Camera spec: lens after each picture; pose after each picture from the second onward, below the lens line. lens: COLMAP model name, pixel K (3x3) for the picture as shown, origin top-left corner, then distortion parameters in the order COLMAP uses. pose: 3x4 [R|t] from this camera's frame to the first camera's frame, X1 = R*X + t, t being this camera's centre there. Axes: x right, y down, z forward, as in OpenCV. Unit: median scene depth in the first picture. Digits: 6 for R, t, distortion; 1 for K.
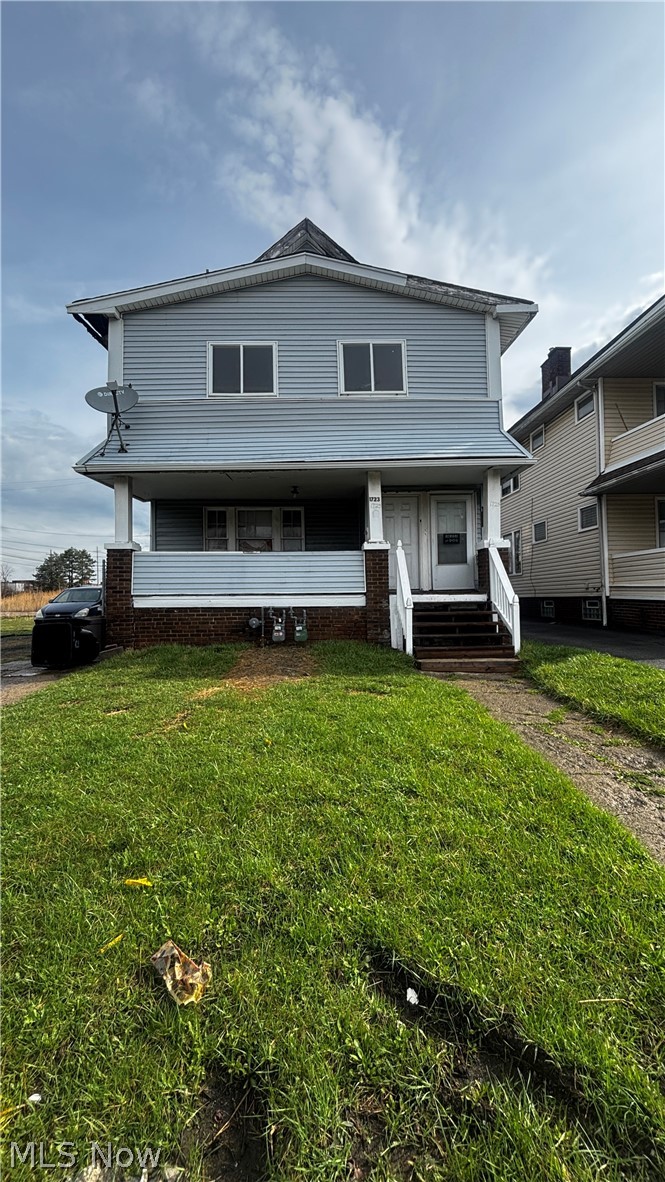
lens RADIAL K [[431.5, 0, 327.3], [0, 431.5, 587.8], [0, 0, 1]] dist [-0.009067, -0.000129]
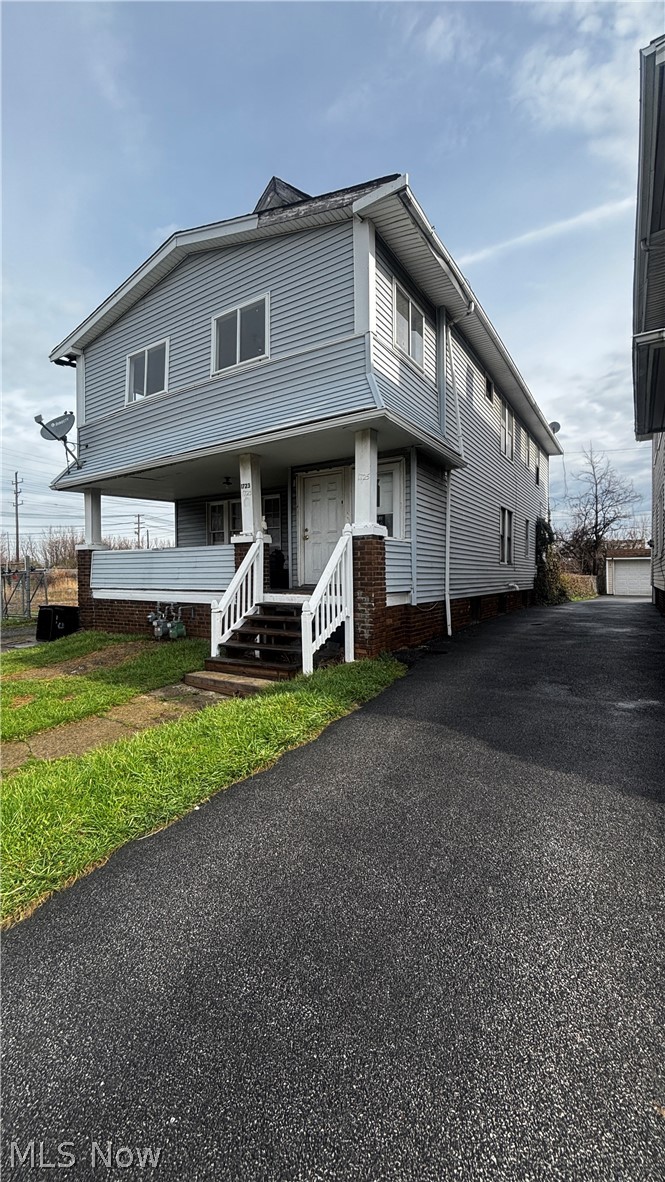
lens RADIAL K [[475.2, 0, 330.2], [0, 475.2, 587.4], [0, 0, 1]] dist [0.001372, 0.000225]
pose [[0.822397, 0.020160, -0.568557, 0.825912], [-0.002119, 0.999474, 0.032374, -0.027588], [0.568910, -0.025420, 0.822007, 0.288696]]
